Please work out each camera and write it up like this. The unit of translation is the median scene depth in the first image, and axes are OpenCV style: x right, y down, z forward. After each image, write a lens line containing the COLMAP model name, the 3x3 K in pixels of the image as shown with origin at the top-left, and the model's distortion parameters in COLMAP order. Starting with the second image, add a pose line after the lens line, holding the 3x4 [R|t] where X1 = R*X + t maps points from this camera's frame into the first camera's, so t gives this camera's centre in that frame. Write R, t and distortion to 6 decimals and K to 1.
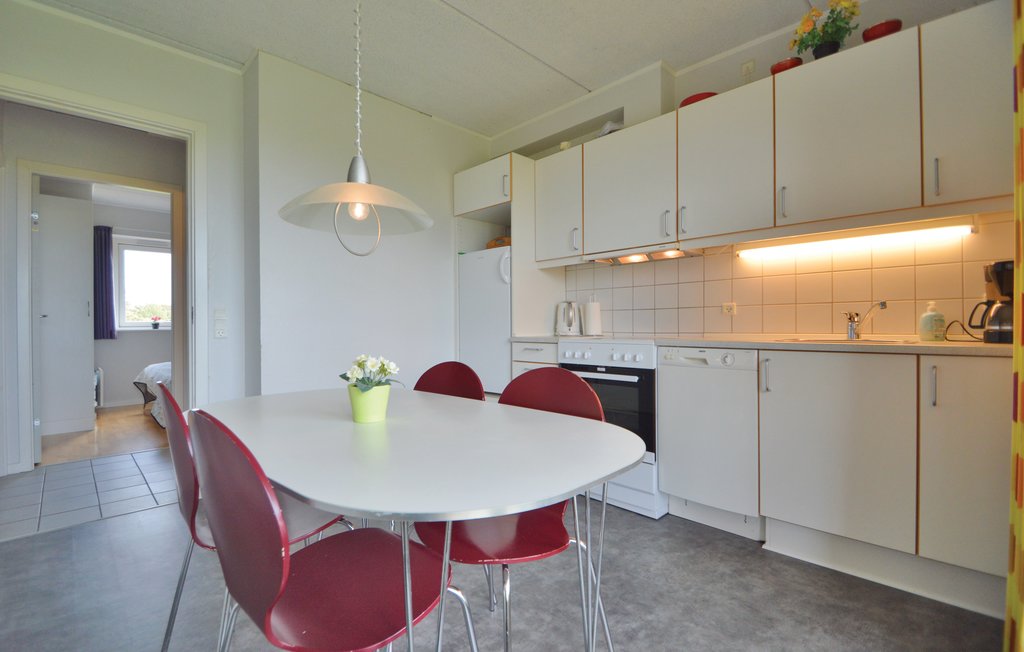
lens RADIAL K [[451.1, 0, 486.8], [0, 451.1, 328.9], [0, 0, 1]] dist [0.021599, -0.018779]
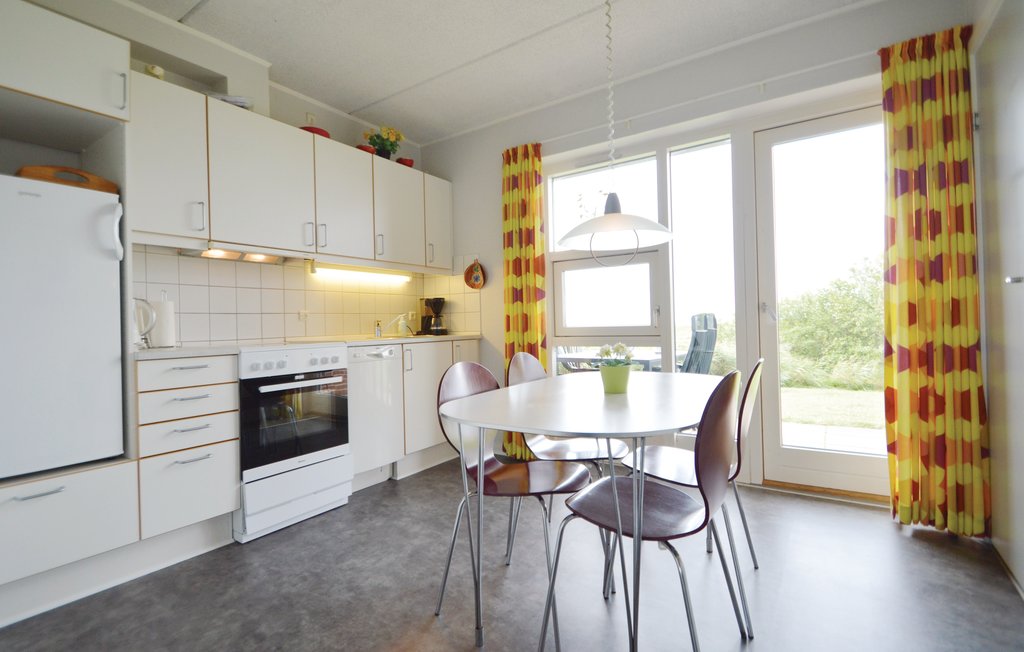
lens RADIAL K [[505.3, 0, 456.9], [0, 505.3, 326.8], [0, 0, 1]] dist [-0.013993, -0.000400]
pose [[-0.186386, 0.007381, 0.982449, -0.837174], [0.030410, 0.999536, -0.001740, -0.001569], [-0.982006, 0.029552, -0.186524, 0.893872]]
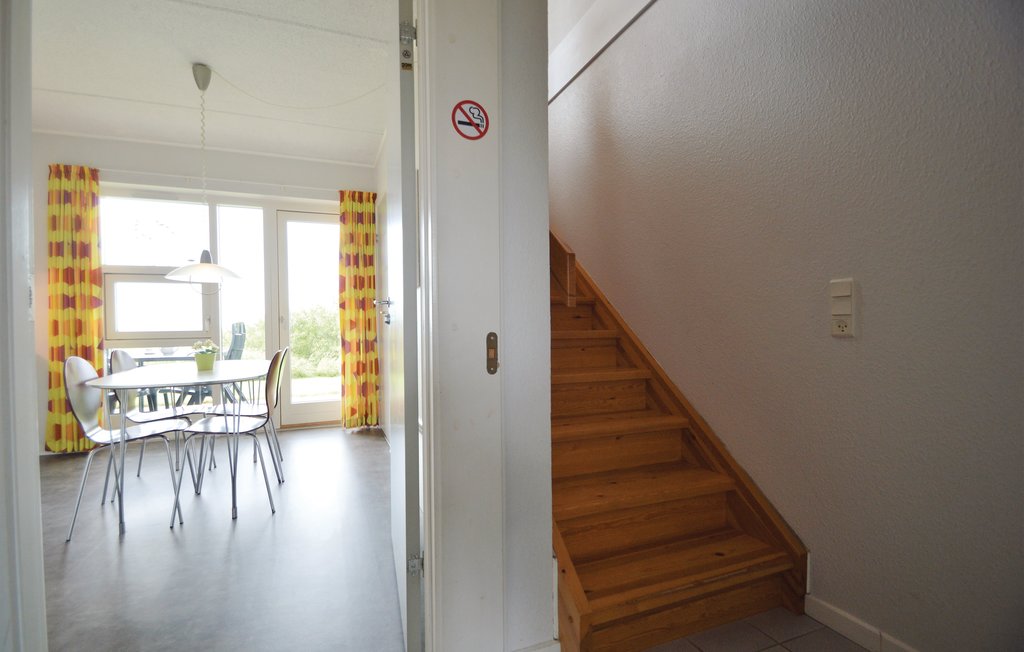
lens RADIAL K [[451.1, 0, 486.8], [0, 451.1, 328.9], [0, 0, 1]] dist [0.021599, -0.018779]
pose [[-0.921669, 0.009864, 0.387853, -1.204770], [0.017265, 0.999729, 0.015600, -0.005520], [-0.387594, 0.021074, -0.921589, 1.262184]]
